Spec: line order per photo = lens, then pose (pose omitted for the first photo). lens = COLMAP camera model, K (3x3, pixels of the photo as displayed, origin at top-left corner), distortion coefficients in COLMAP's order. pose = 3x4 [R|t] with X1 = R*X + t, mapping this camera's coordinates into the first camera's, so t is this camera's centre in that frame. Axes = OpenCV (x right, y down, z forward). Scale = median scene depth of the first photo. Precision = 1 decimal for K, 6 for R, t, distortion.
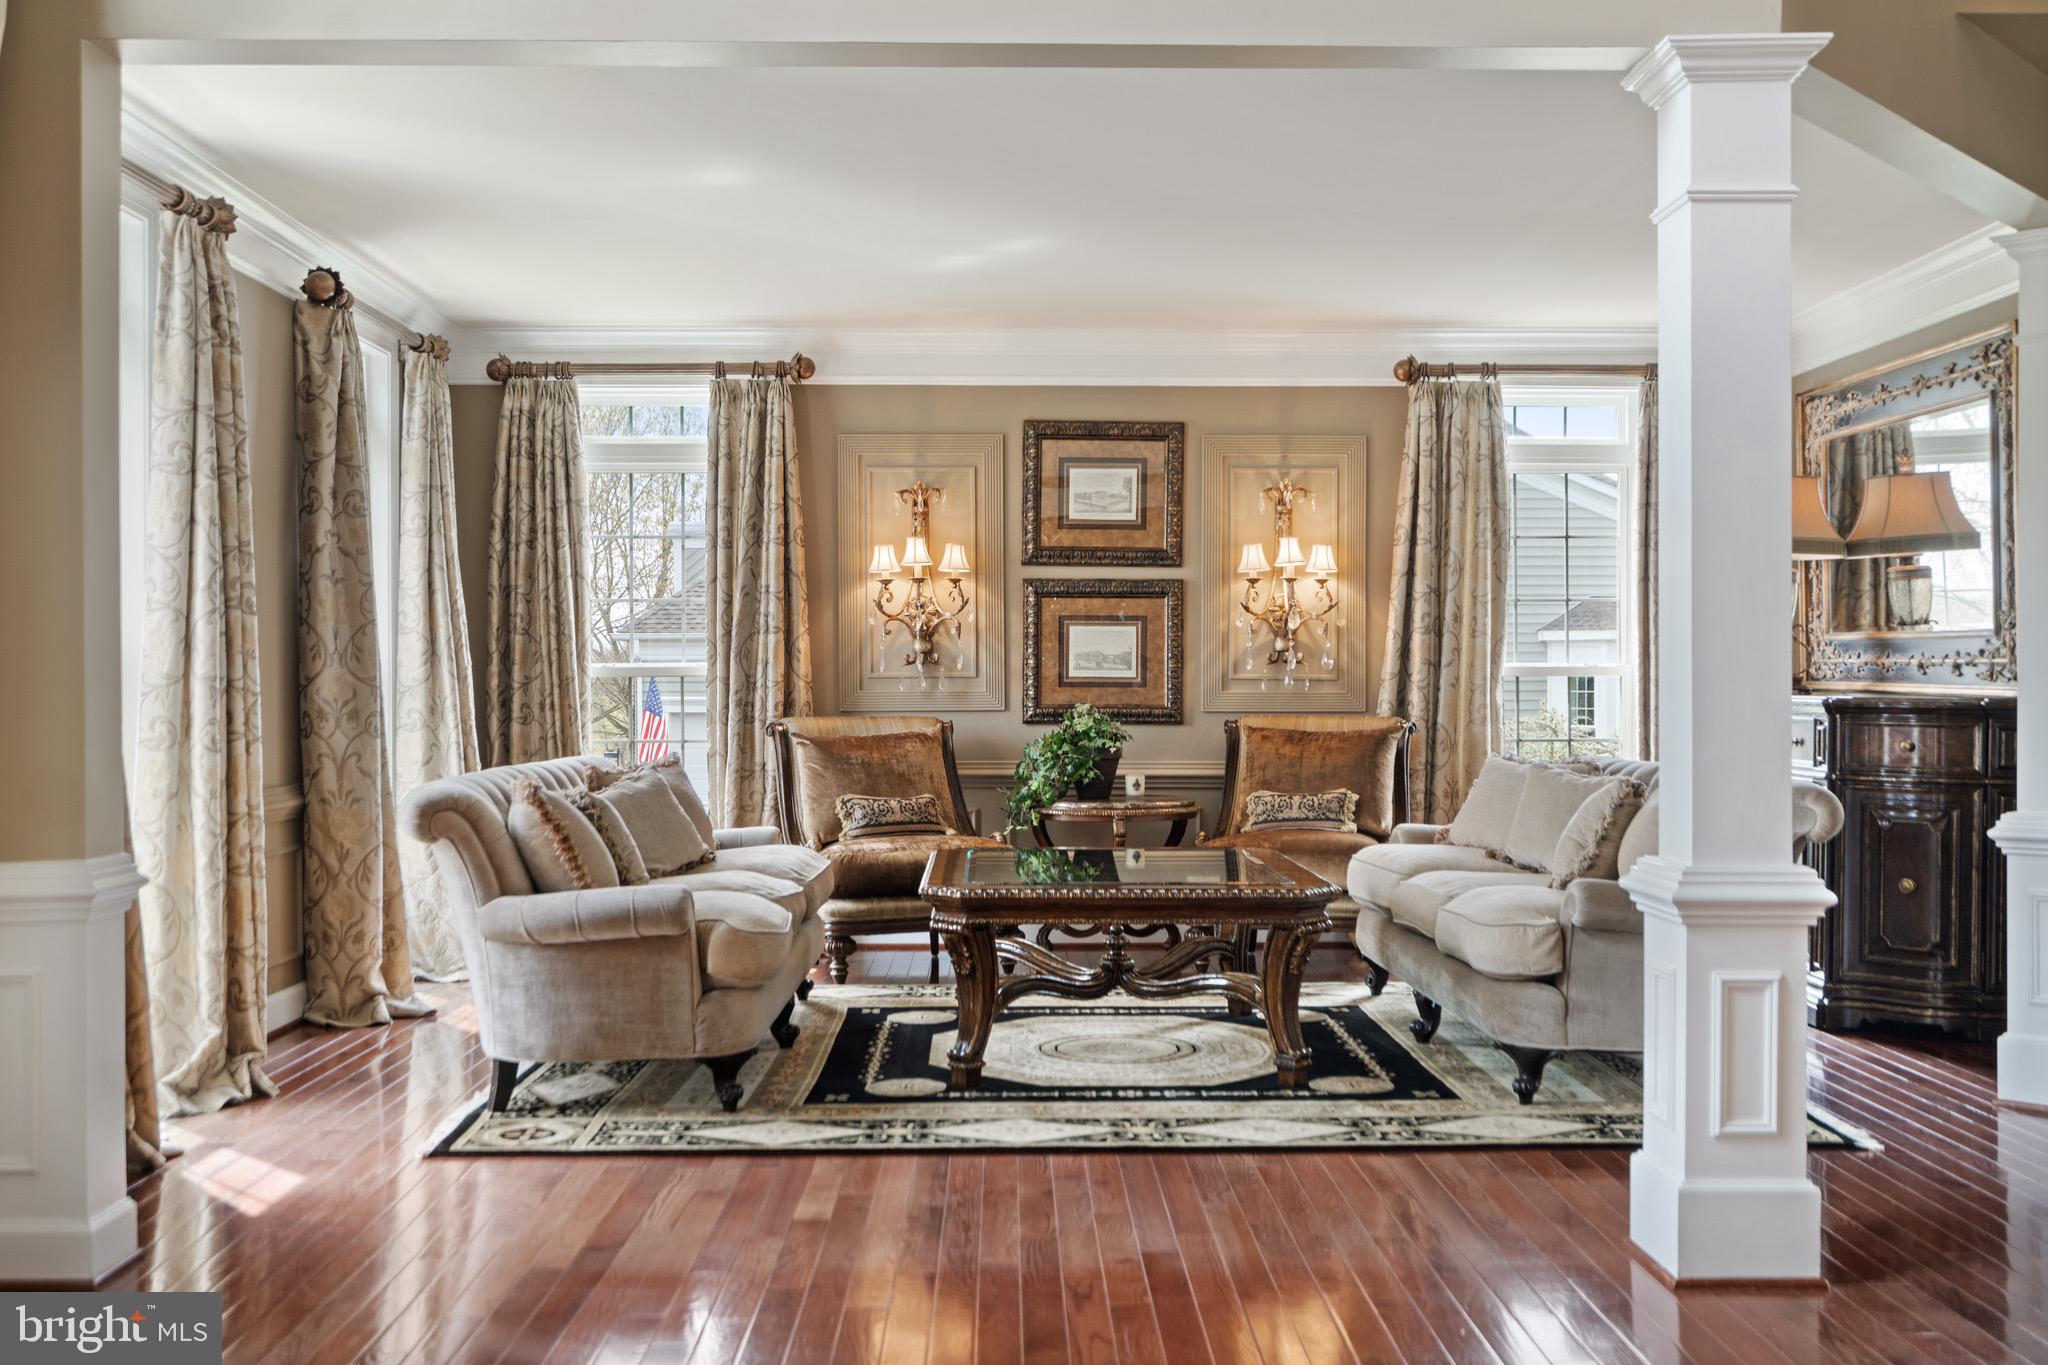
lens RADIAL K [[1973.8, 0, 1035.8], [0, 1973.8, 681.2], [0, 0, 1]] dist [0.018963, 0.000000]
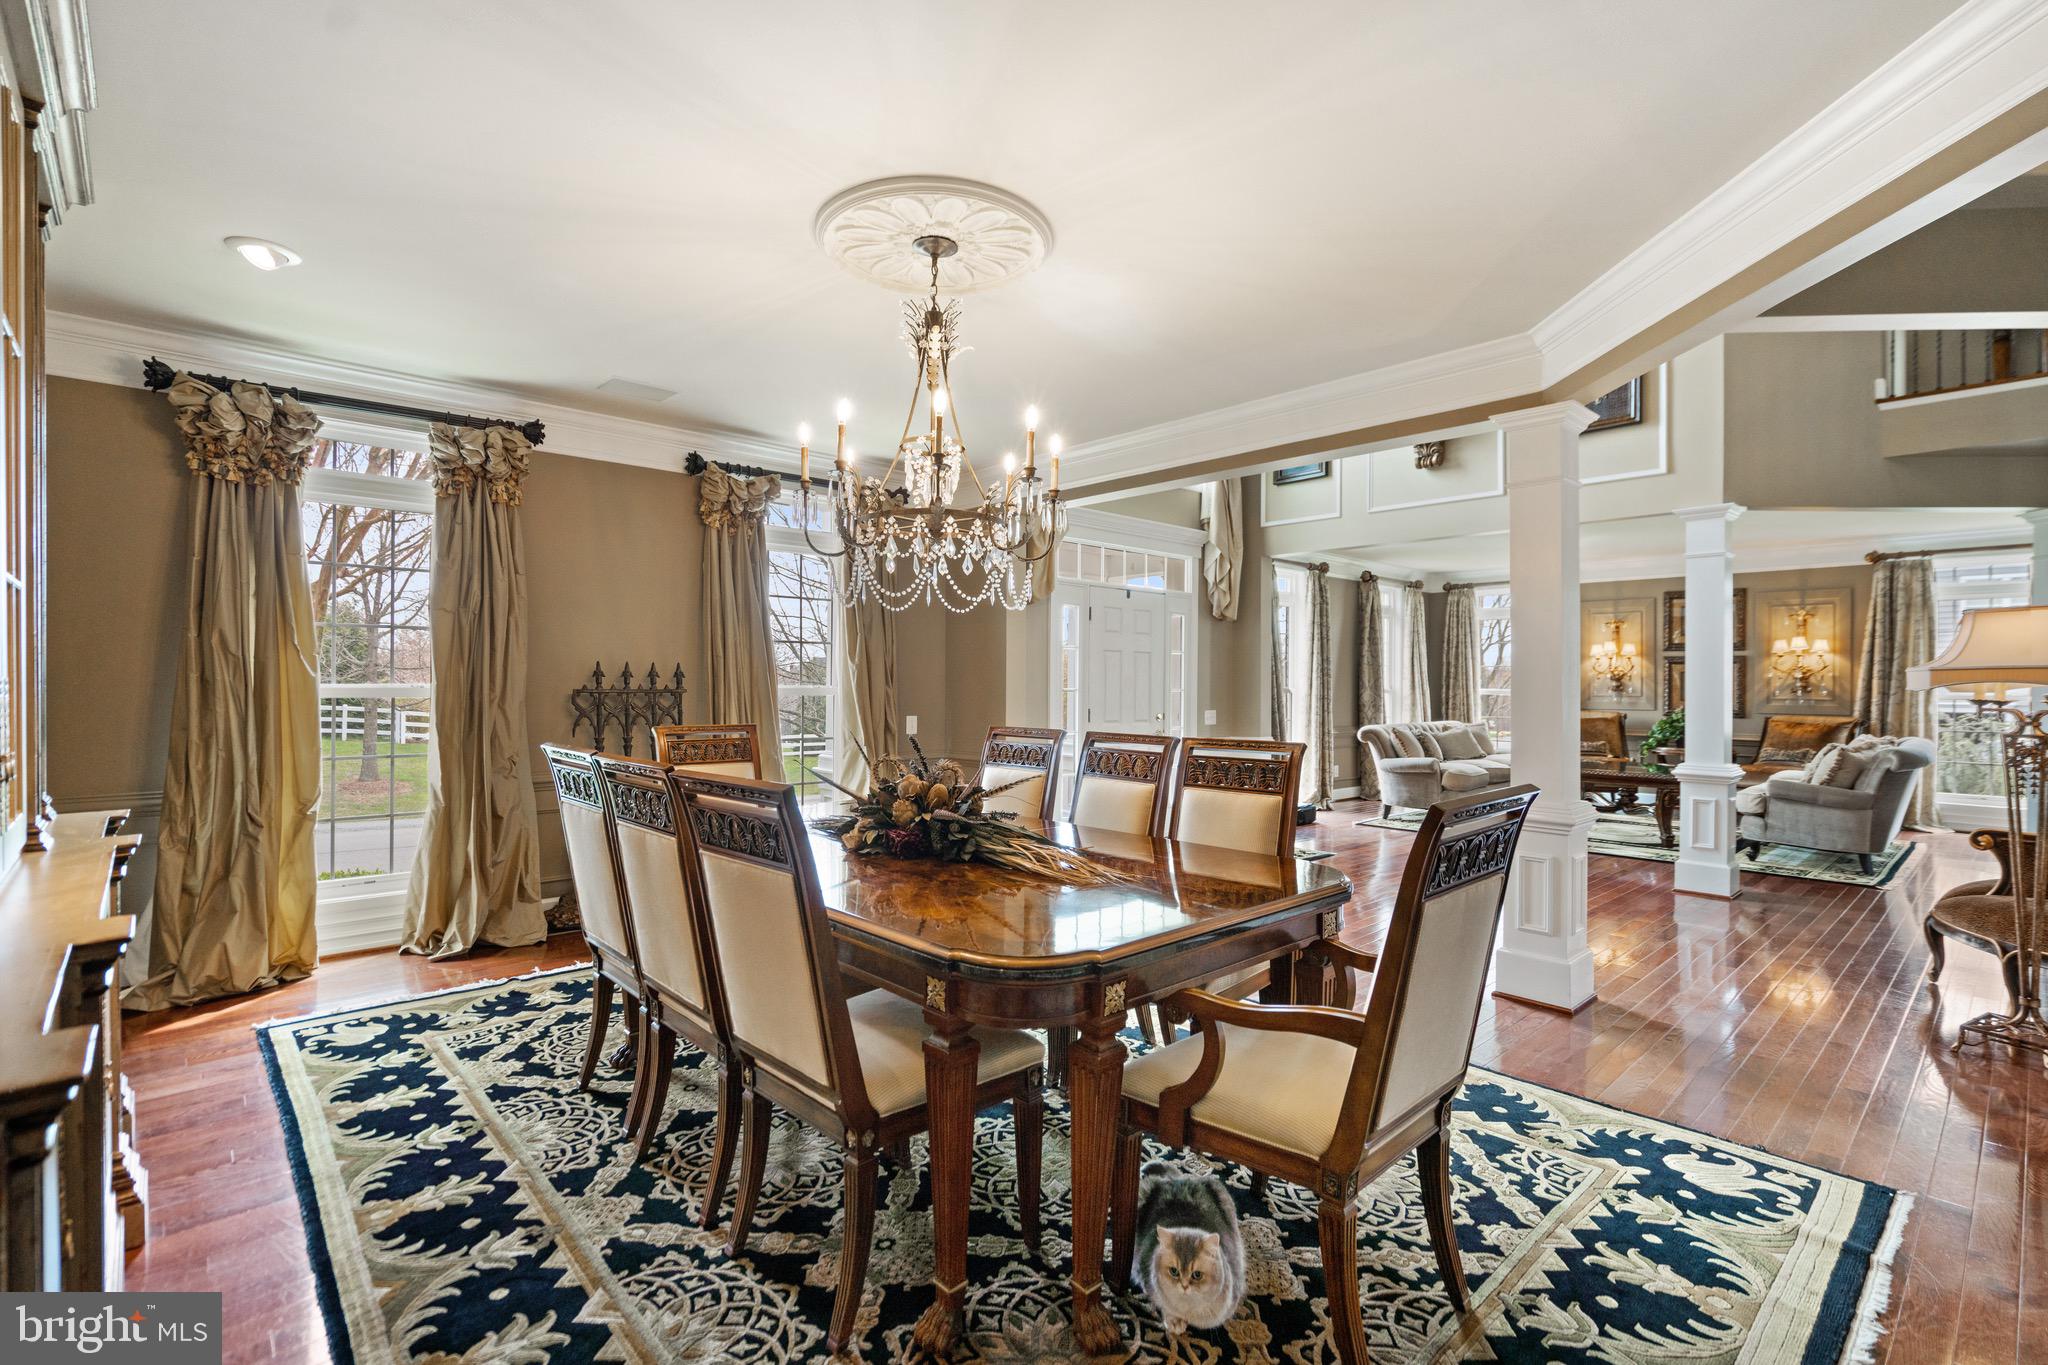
lens RADIAL K [[953.5, 0, 1016.0], [0, 953.5, 681.2], [0, 0, 1]] dist [0.001006, 0.001077]
pose [[0.663824, 0.004119, -0.747877, 0.445008], [-0.007778, 0.999969, -0.001397, -0.017464], [0.747848, 0.006744, 0.663836, -0.494477]]
